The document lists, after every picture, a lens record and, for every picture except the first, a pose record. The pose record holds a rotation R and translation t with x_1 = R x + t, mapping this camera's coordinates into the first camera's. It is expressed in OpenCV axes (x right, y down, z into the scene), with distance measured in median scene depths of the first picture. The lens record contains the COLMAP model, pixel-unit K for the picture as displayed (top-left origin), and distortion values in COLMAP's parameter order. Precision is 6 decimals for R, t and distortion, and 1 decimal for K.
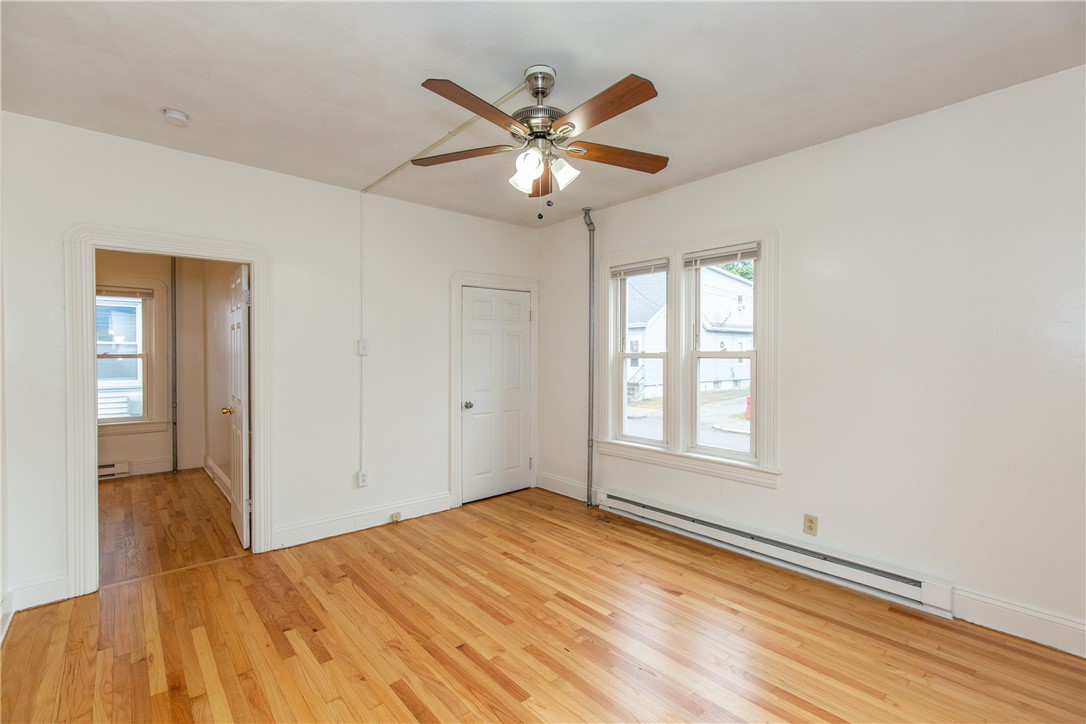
lens RADIAL K [[485.2, 0, 547.4], [0, 485.2, 355.8], [0, 0, 1]] dist [0.001916, -0.000092]
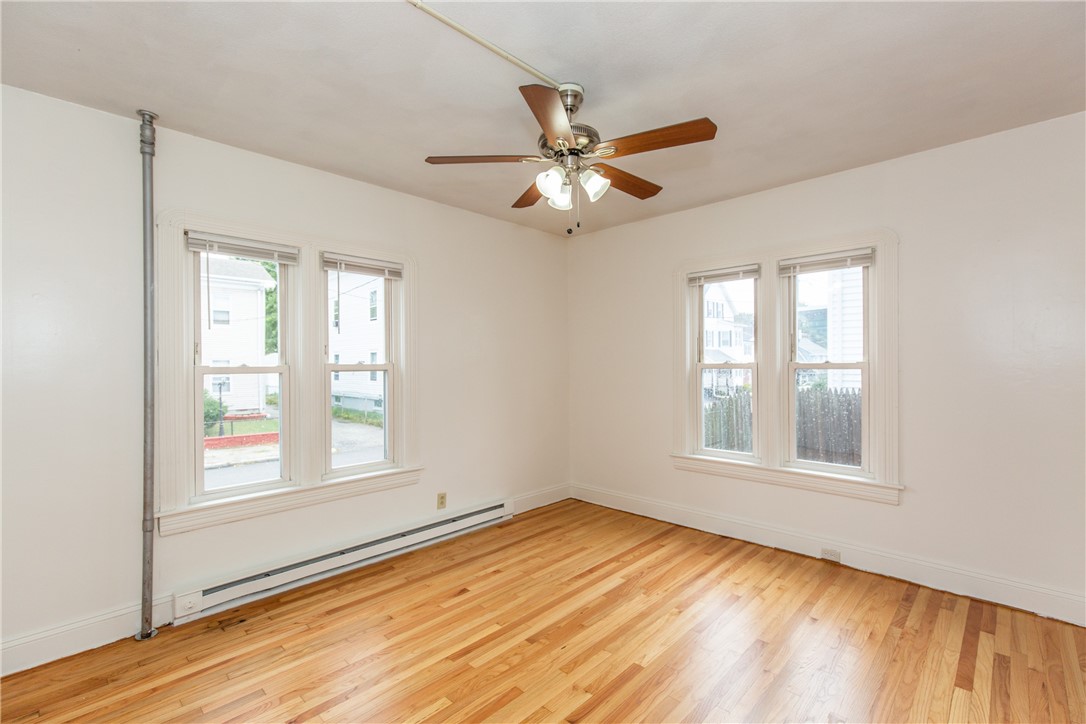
lens RADIAL K [[485.2, 0, 547.4], [0, 485.2, 355.8], [0, 0, 1]] dist [0.001916, -0.000092]
pose [[-0.082034, 0.017923, 0.996468, -0.749214], [0.012100, 0.999782, -0.016987, -0.004871], [-0.996556, 0.010664, -0.082233, 0.824697]]
